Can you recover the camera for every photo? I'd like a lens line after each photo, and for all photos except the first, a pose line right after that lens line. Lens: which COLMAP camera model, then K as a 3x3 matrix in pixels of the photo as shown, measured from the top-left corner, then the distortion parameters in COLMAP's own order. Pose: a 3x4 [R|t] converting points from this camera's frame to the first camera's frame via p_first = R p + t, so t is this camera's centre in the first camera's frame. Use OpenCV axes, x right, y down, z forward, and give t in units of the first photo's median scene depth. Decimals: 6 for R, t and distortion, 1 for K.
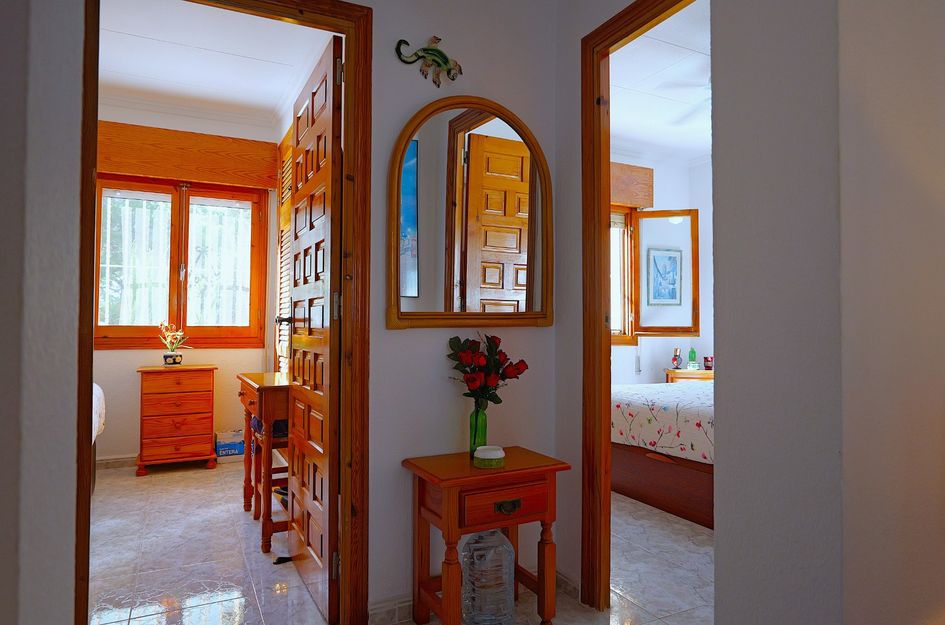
lens RADIAL K [[597.8, 0, 472.5], [0, 597.8, 312.5], [0, 0, 1]] dist [-0.017940, 0.004764]
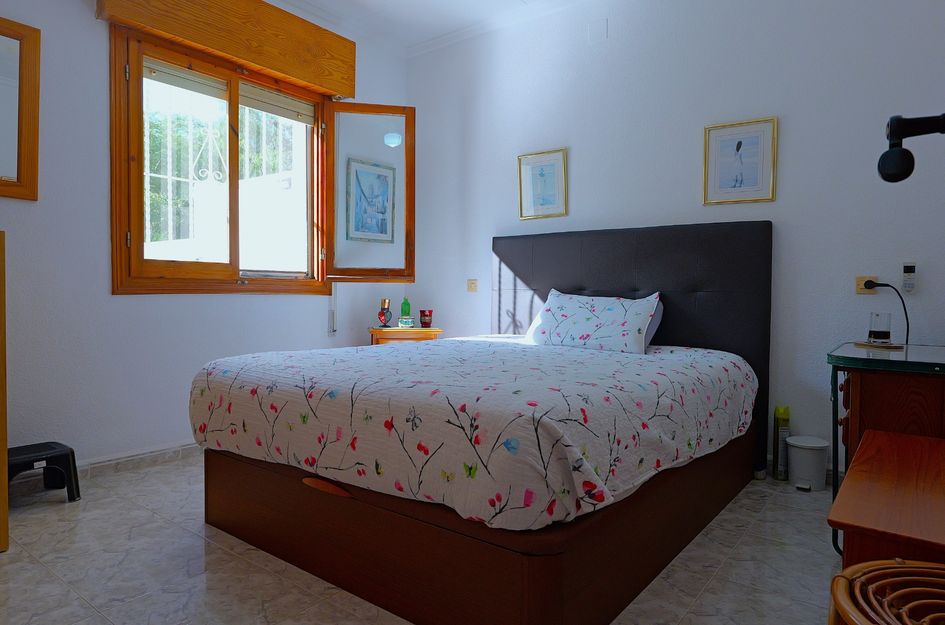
lens RADIAL K [[597.8, 0, 472.5], [0, 597.8, 312.5], [0, 0, 1]] dist [-0.017940, 0.004764]
pose [[0.906784, -0.008681, 0.421506, 0.131052], [-0.013993, 0.998617, 0.050670, 0.037980], [-0.421363, -0.051845, 0.905409, 0.293475]]
